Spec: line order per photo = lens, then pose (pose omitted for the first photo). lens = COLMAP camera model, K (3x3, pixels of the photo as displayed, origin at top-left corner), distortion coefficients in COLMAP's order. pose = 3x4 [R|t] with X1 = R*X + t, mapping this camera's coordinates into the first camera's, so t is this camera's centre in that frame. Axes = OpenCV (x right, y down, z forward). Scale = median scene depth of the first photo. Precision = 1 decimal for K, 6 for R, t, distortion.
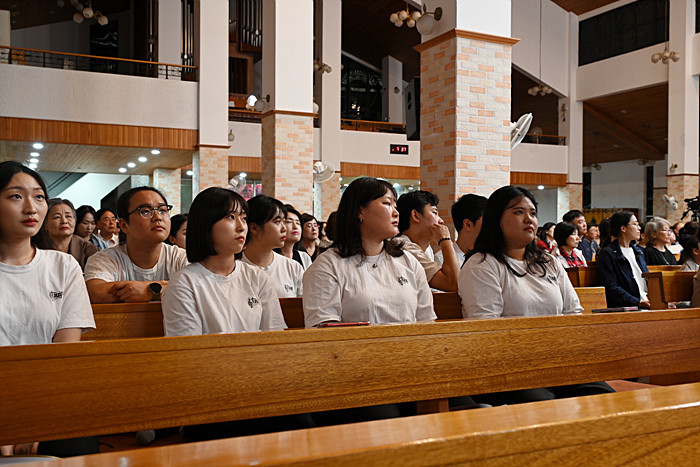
lens RADIAL K [[713.1, 0, 351.1], [0, 713.1, 232.4], [0, 0, 1]] dist [0.019115, 0.000000]
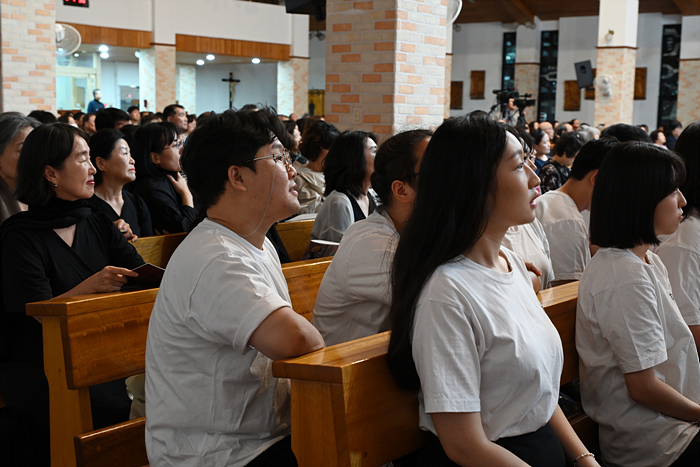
lens RADIAL K [[956.0, 0, 347.7], [0, 956.0, 234.4], [0, 0, 1]] dist [-0.004885, 0.000000]
pose [[0.895985, -0.046451, 0.441649, -0.214128], [-0.011536, 0.991744, 0.127712, -0.021891], [-0.443935, -0.119523, 0.888052, 0.061988]]
